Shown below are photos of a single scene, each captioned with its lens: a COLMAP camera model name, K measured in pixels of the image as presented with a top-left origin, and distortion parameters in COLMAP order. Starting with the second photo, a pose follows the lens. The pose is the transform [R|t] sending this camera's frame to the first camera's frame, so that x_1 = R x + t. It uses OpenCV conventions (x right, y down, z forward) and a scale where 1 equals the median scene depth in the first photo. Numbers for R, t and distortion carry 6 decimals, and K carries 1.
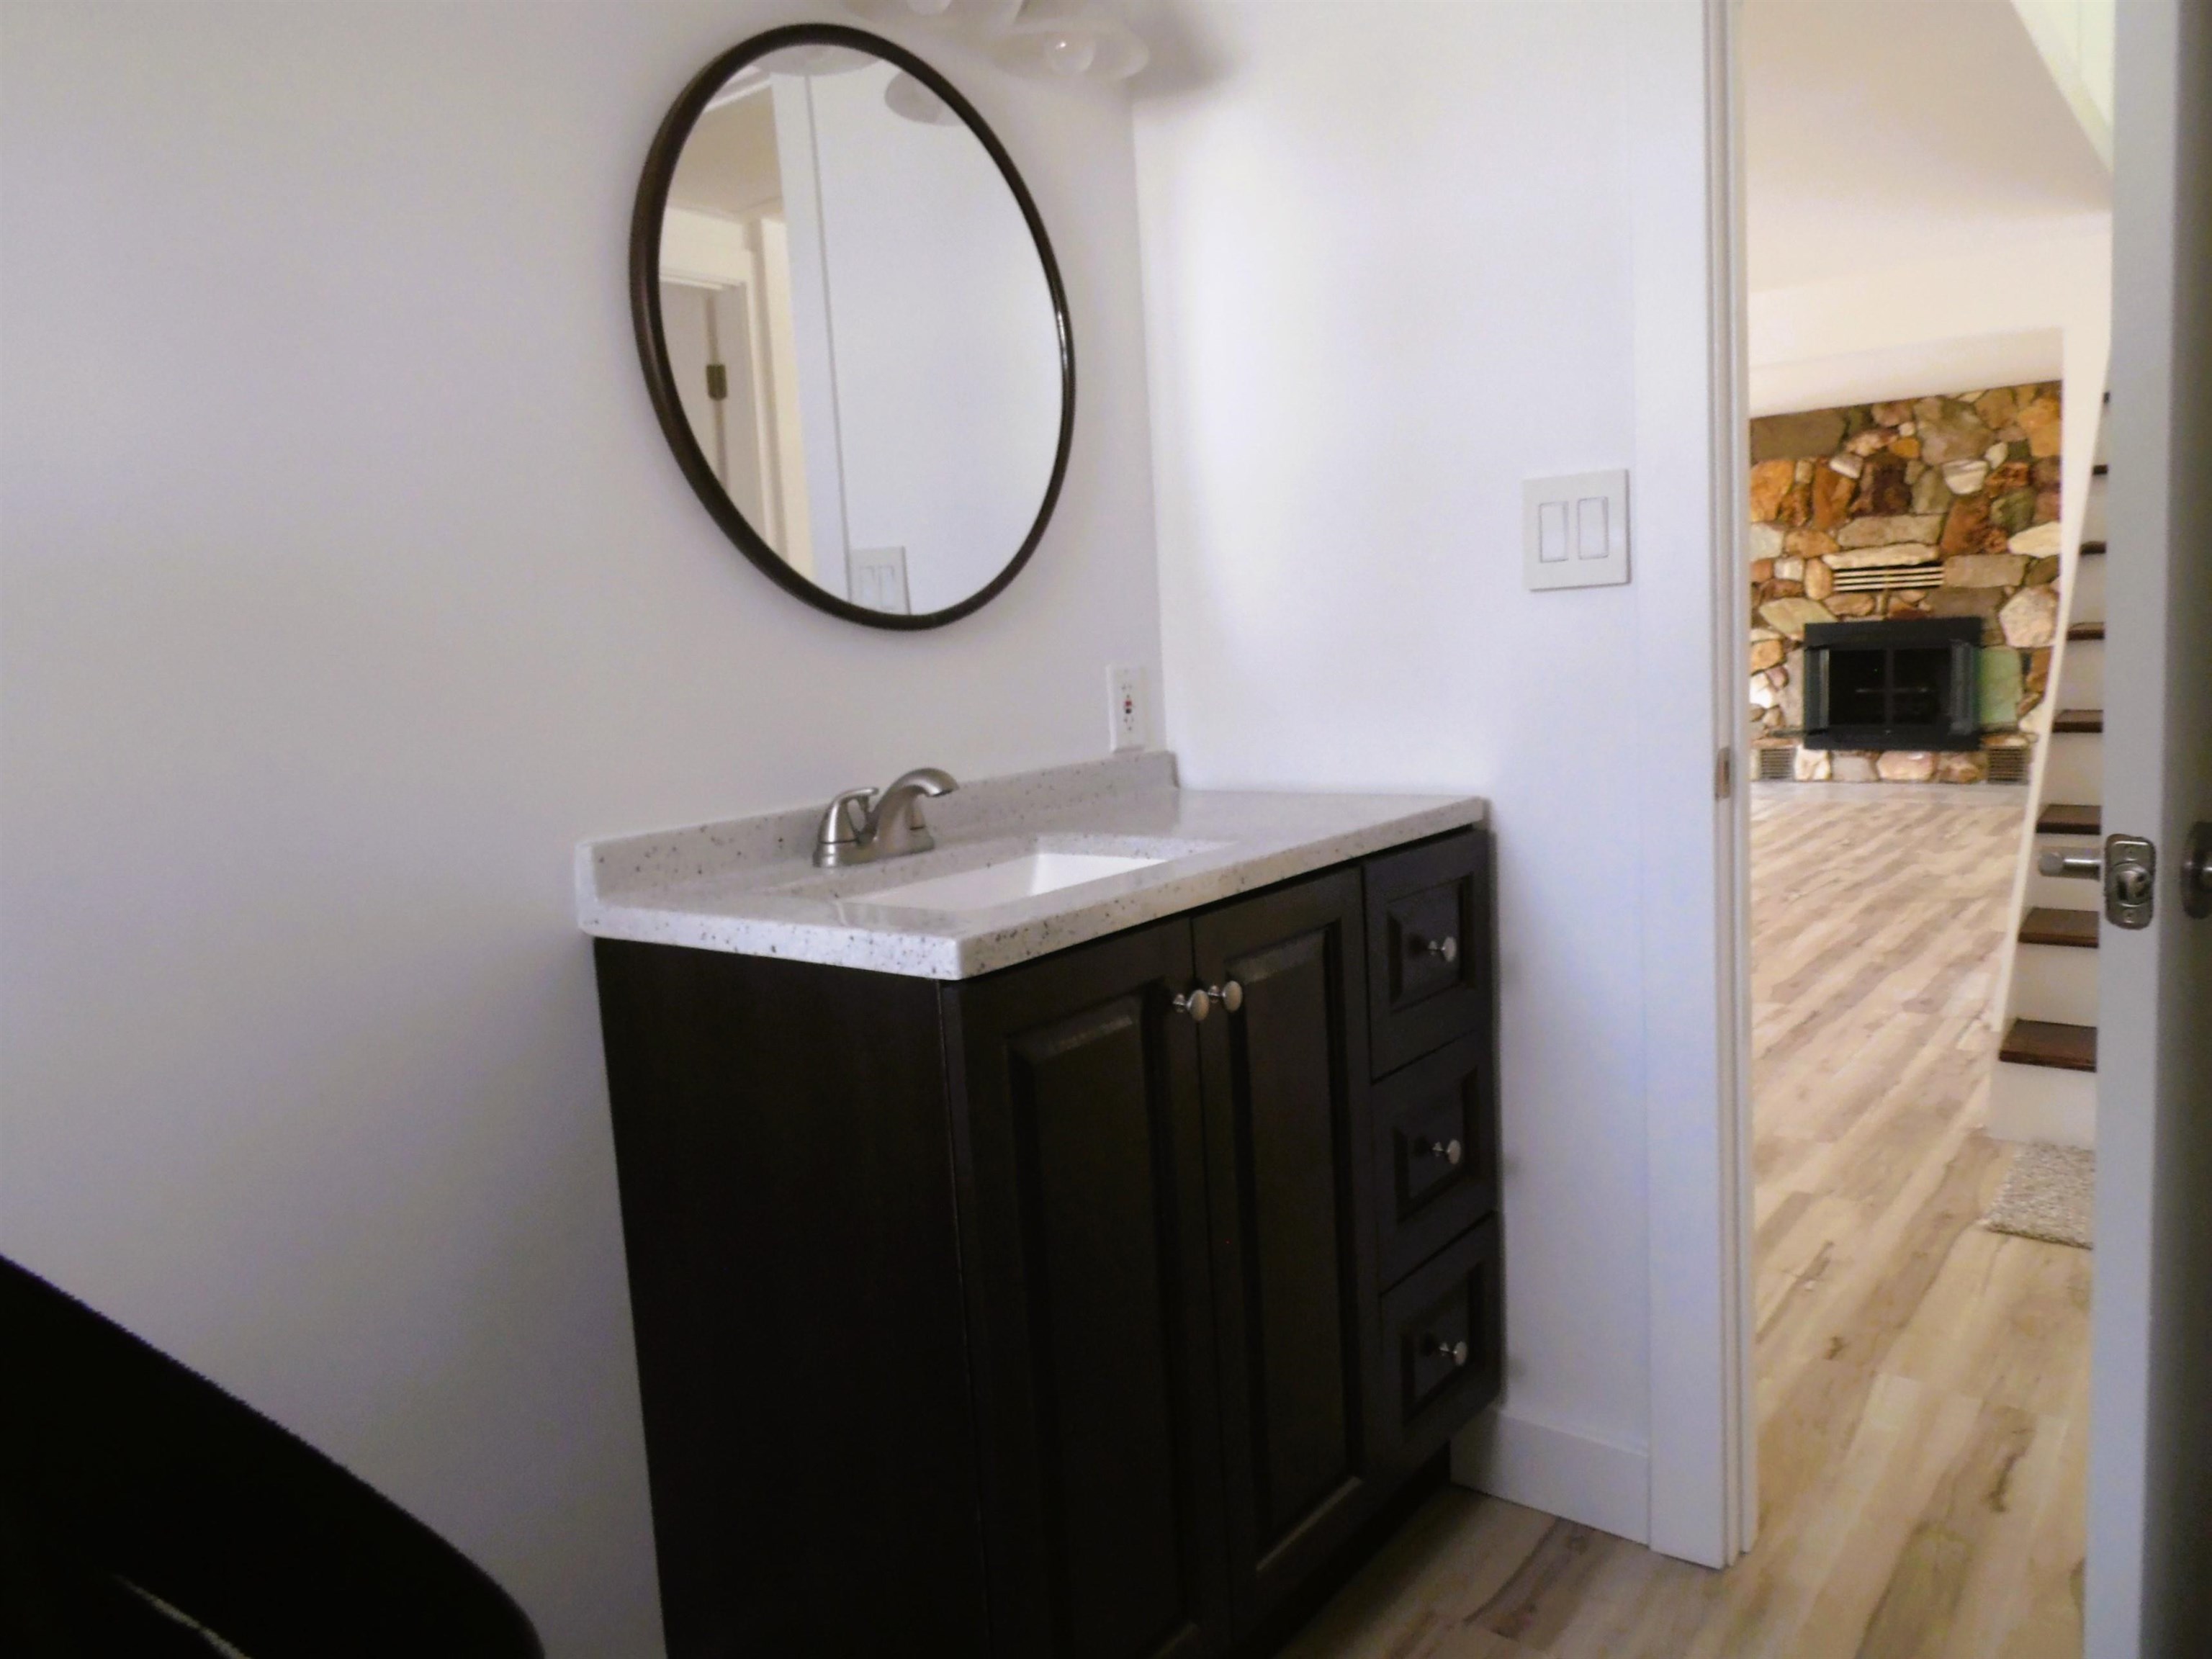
lens RADIAL K [[1522.5, 0, 1106.5], [0, 1522.5, 826.0], [0, 0, 1]] dist [0.008225, -0.018823]
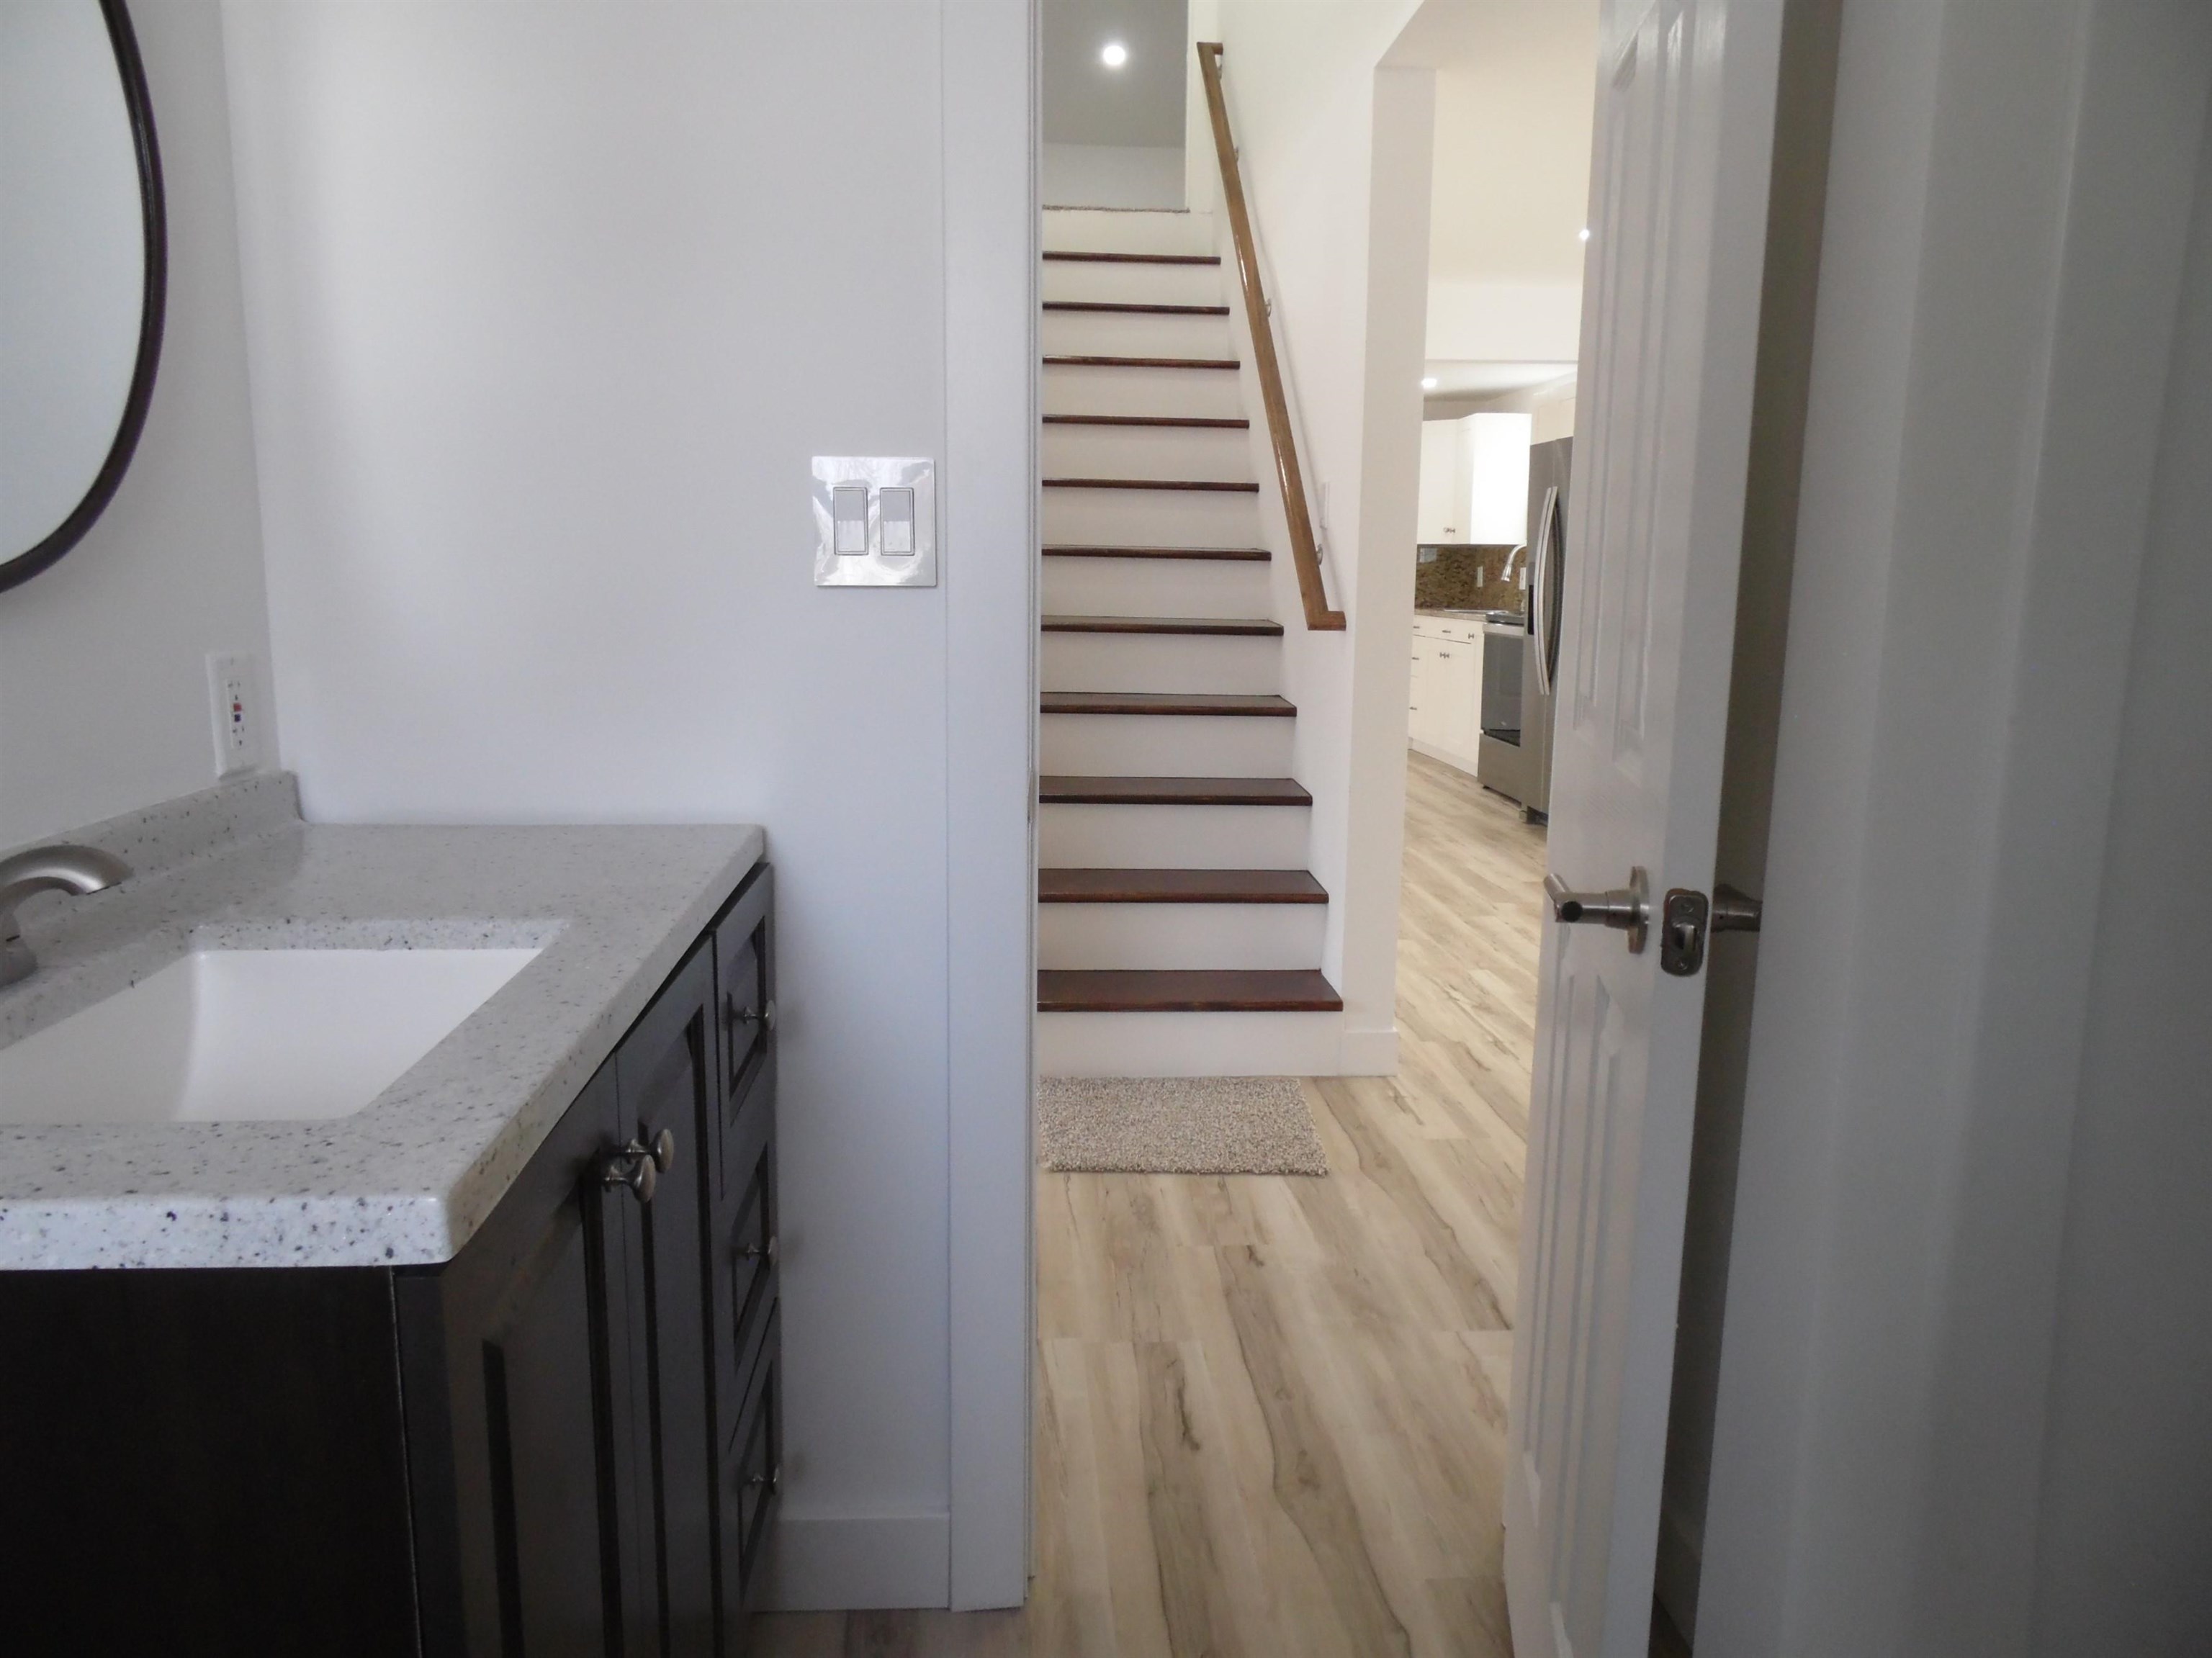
lens RADIAL K [[1522.4, 0, 1123.4], [0, 1522.4, 843.0], [0, 0, 1]] dist [0.008225, -0.018823]
pose [[0.758754, -0.055877, 0.648977, -0.137515], [0.032152, 0.998312, 0.048363, -0.039497], [-0.650584, -0.015830, 0.759269, 0.202349]]
